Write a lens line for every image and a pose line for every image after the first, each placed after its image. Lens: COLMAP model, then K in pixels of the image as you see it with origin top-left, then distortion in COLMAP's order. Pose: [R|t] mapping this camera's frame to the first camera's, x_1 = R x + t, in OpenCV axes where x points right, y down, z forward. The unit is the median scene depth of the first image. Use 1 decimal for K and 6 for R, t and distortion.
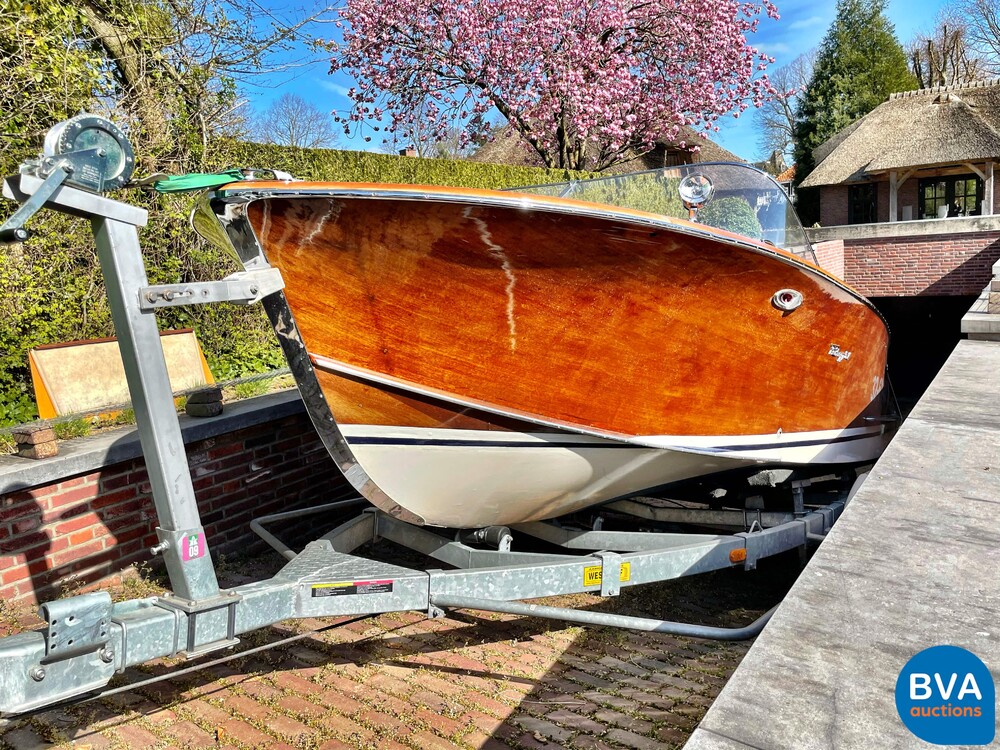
lens RADIAL K [[759.3, 0, 498.6], [0, 759.3, 365.1], [0, 0, 1]] dist [0.086818, -0.118686]
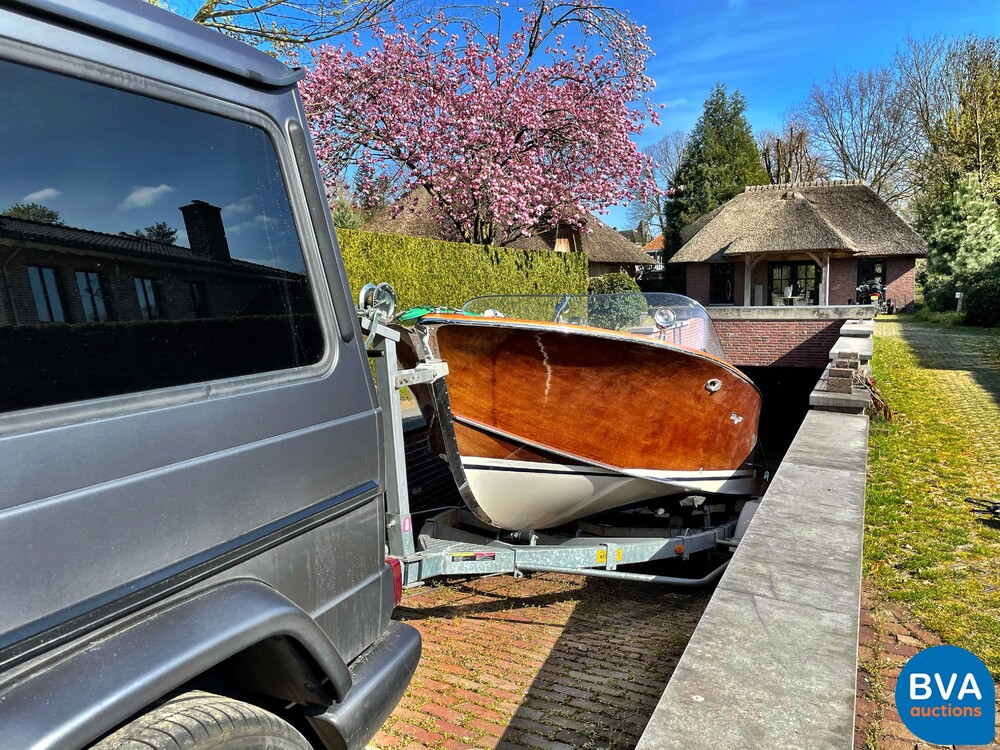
lens RADIAL K [[759.3, 0, 498.6], [0, 759.3, 365.1], [0, 0, 1]] dist [0.086818, -0.118686]
pose [[0.985751, 0.038802, 0.163676, -0.331593], [-0.028310, 0.997421, -0.065958, -0.009061], [-0.165813, 0.060385, 0.984307, -0.501775]]
